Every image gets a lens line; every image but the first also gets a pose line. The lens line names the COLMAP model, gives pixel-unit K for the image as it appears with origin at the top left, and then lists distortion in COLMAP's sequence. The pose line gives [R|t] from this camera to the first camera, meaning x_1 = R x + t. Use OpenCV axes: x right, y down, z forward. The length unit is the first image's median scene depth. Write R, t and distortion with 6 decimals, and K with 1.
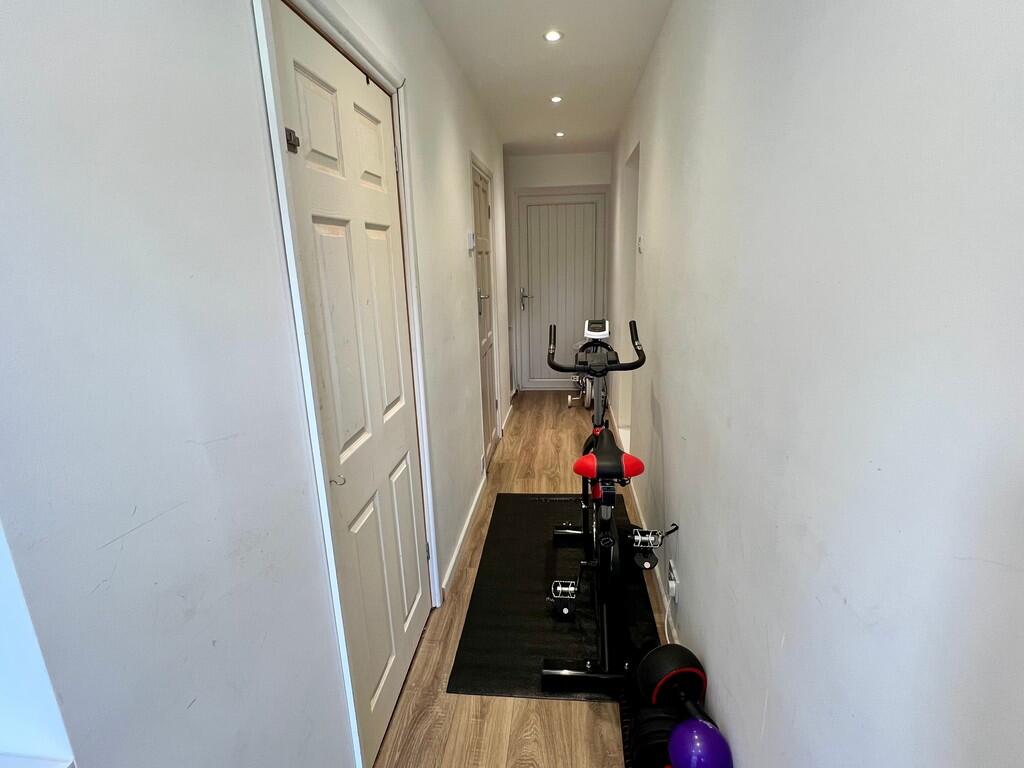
lens RADIAL K [[504.3, 0, 511.6], [0, 504.3, 381.9], [0, 0, 1]] dist [-0.003749, 0.001144]
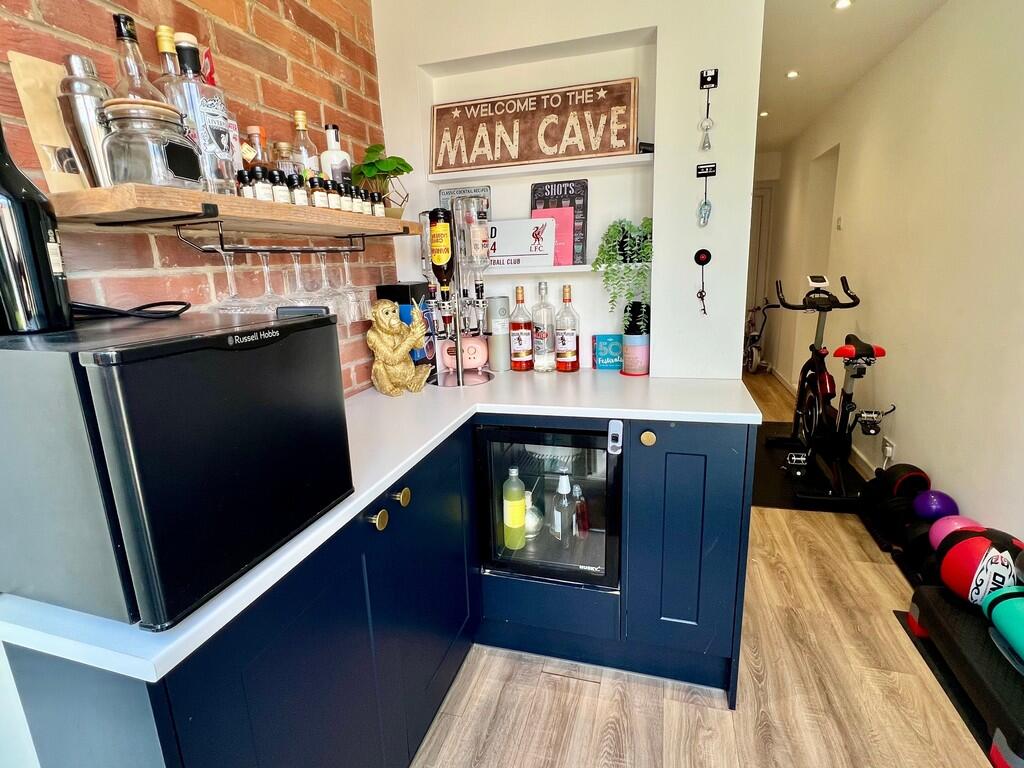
lens RADIAL K [[504.3, 0, 511.5], [0, 504.3, 381.6], [0, 0, 1]] dist [-0.003749, 0.001144]
pose [[0.983716, 0.026281, -0.177798, -0.441118], [-0.028639, 0.999532, -0.010705, 0.228423], [0.177433, 0.015623, 0.984009, -0.549097]]
